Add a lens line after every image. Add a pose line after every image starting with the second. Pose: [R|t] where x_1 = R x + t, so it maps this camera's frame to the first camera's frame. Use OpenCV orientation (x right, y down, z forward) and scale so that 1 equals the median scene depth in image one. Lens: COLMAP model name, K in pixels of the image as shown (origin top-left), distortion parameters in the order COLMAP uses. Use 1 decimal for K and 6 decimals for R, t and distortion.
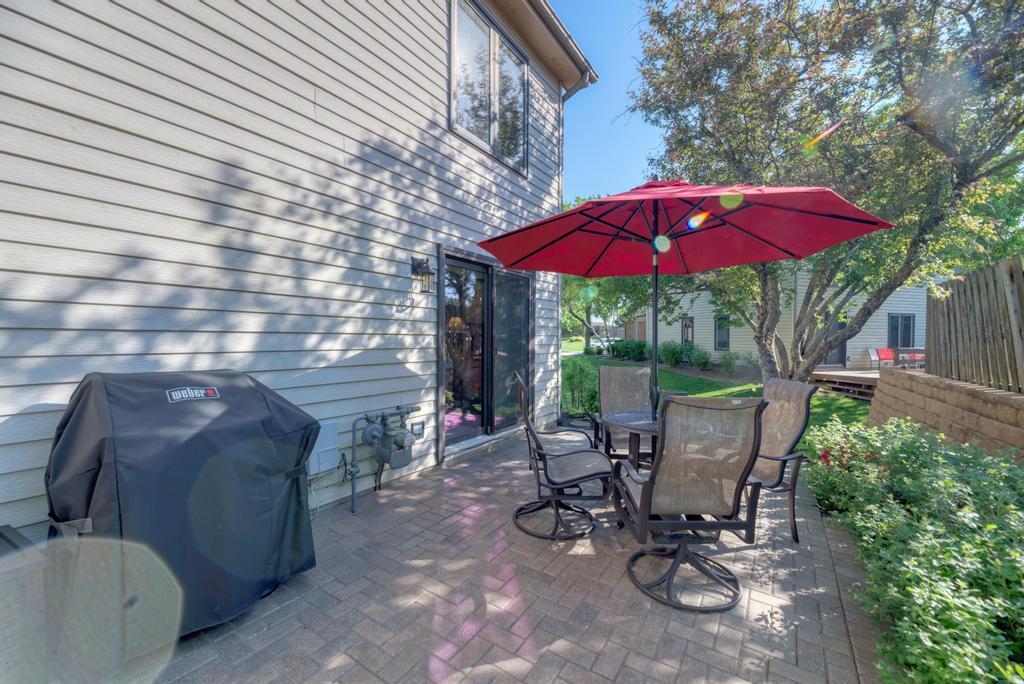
lens RADIAL K [[410.4, 0, 512.6], [0, 410.4, 346.4], [0, 0, 1]] dist [-0.000033, -0.000150]
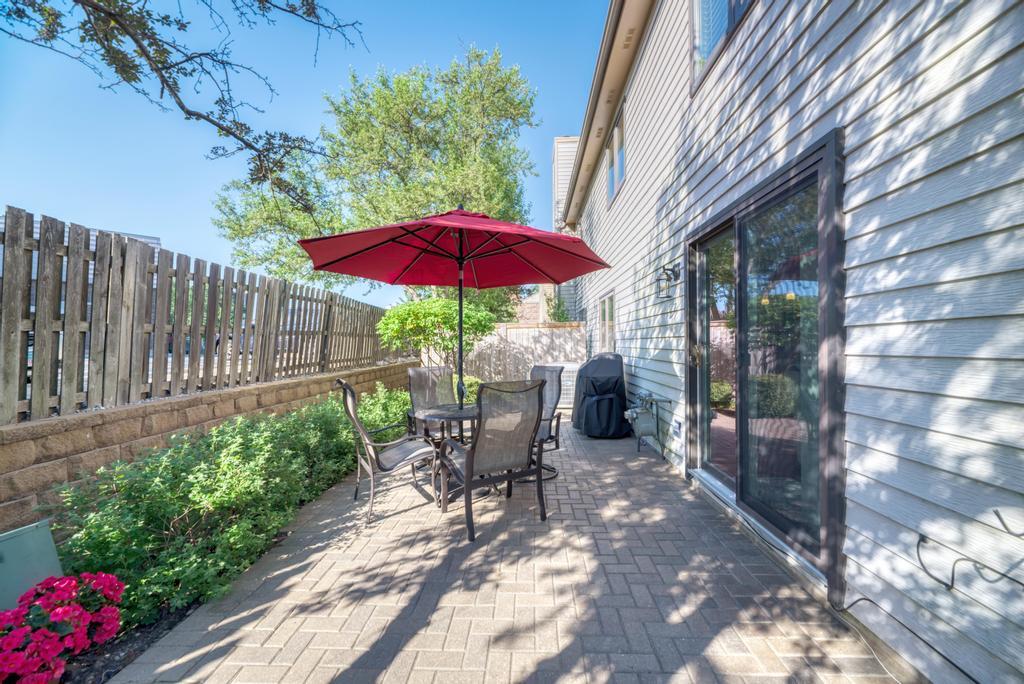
lens RADIAL K [[410.4, 0, 512.6], [0, 410.4, 346.4], [0, 0, 1]] dist [-0.000033, -0.000150]
pose [[-0.865875, 0.000329, -0.500261, 0.458277], [-0.010885, 0.999751, 0.019497, -0.015556], [0.500143, 0.022327, -0.865655, 1.186743]]
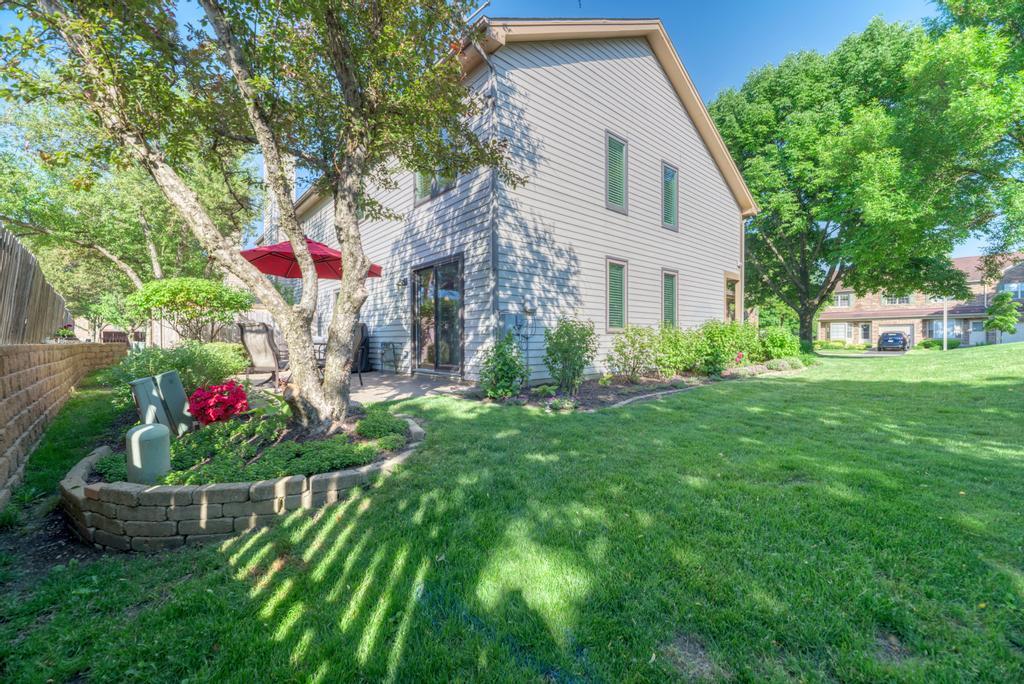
lens RADIAL K [[410.4, 0, 512.6], [0, 410.4, 346.4], [0, 0, 1]] dist [-0.000033, -0.000150]
pose [[-0.275334, 0.004856, -0.961336, 1.230589], [-0.020709, 0.999725, 0.010981, 0.082636], [0.961125, 0.022932, -0.275158, 1.526384]]
